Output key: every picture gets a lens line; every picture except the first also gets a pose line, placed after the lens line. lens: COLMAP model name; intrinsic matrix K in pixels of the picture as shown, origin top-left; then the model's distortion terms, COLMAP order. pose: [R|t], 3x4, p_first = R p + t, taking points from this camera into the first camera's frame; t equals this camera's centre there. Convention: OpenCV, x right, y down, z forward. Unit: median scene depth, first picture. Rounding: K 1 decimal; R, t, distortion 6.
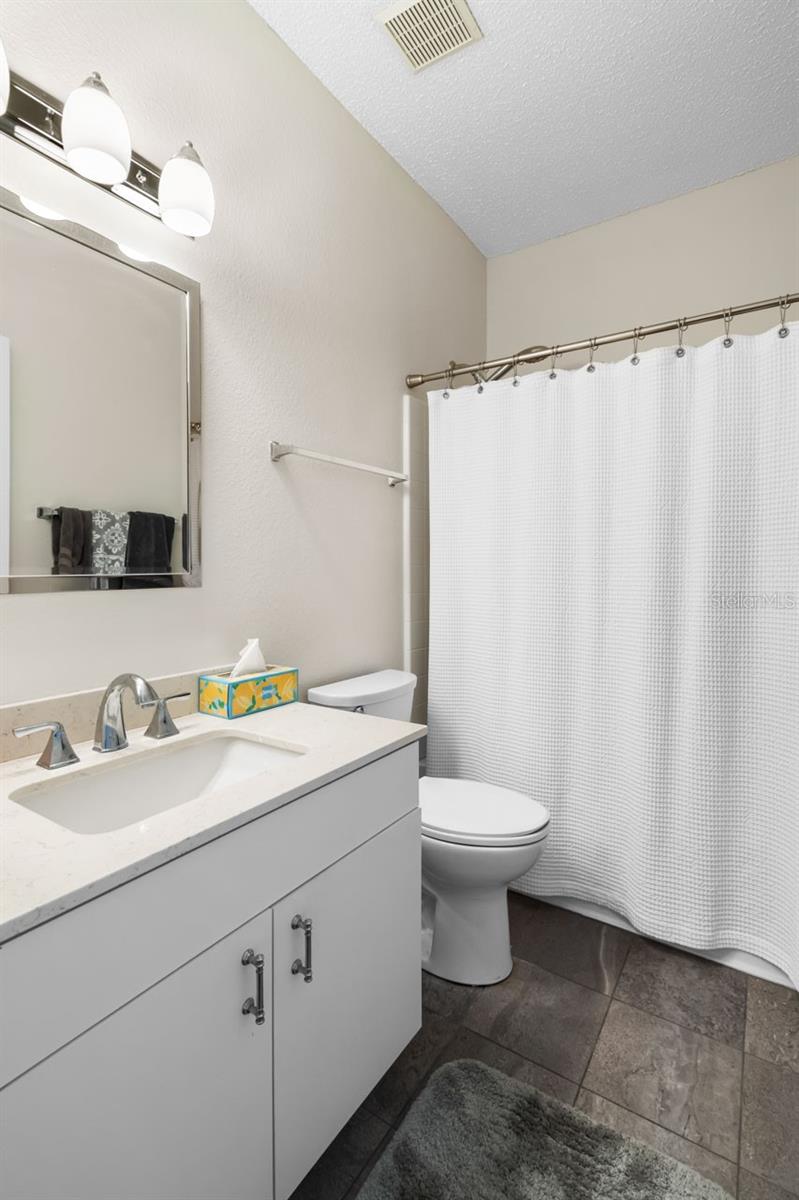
lens RADIAL K [[538.3, 0, 399.5], [0, 538.3, 600.0], [0, 0, 1]] dist [0.001299, -0.000390]
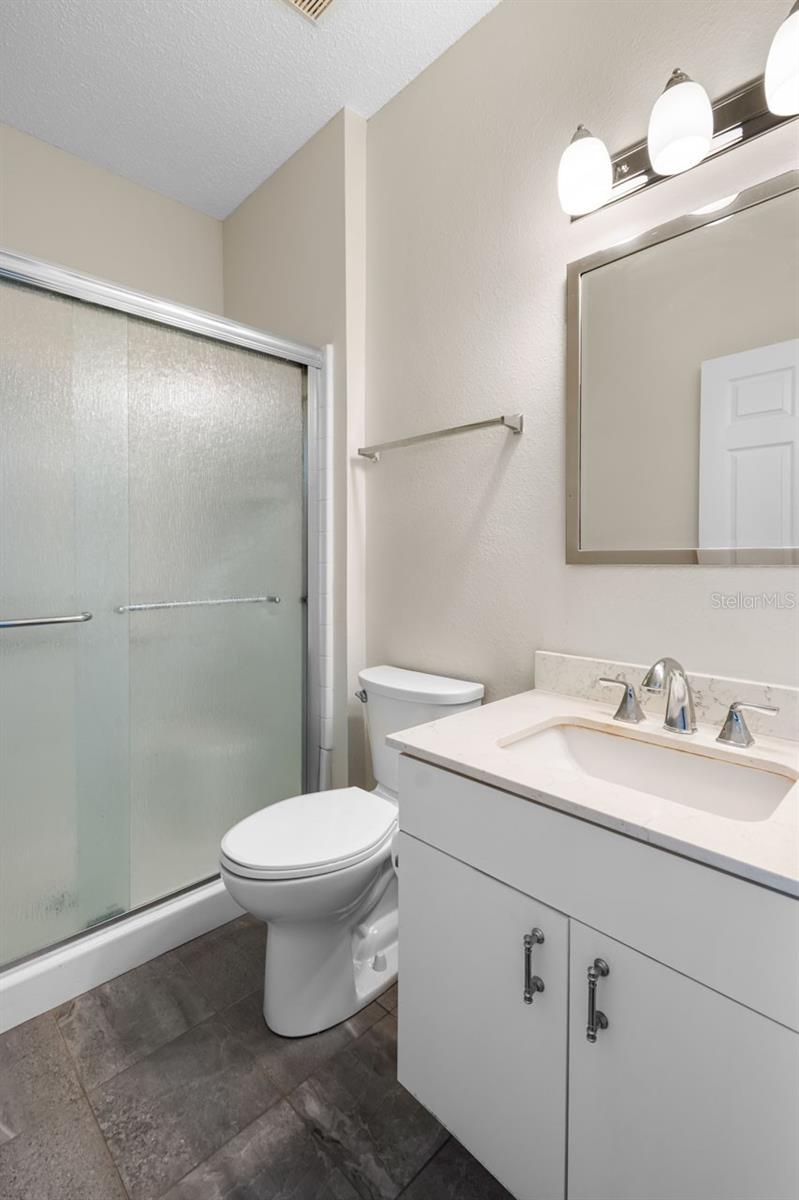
lens RADIAL K [[538.3, 0, 399.5], [0, 538.3, 600.0], [0, 0, 1]] dist [0.001299, -0.000390]
pose [[-0.202898, 0.103529, -0.973712, 0.640755], [-0.029854, 0.993279, 0.111831, -0.063004], [0.978745, 0.051760, -0.198443, 0.846077]]
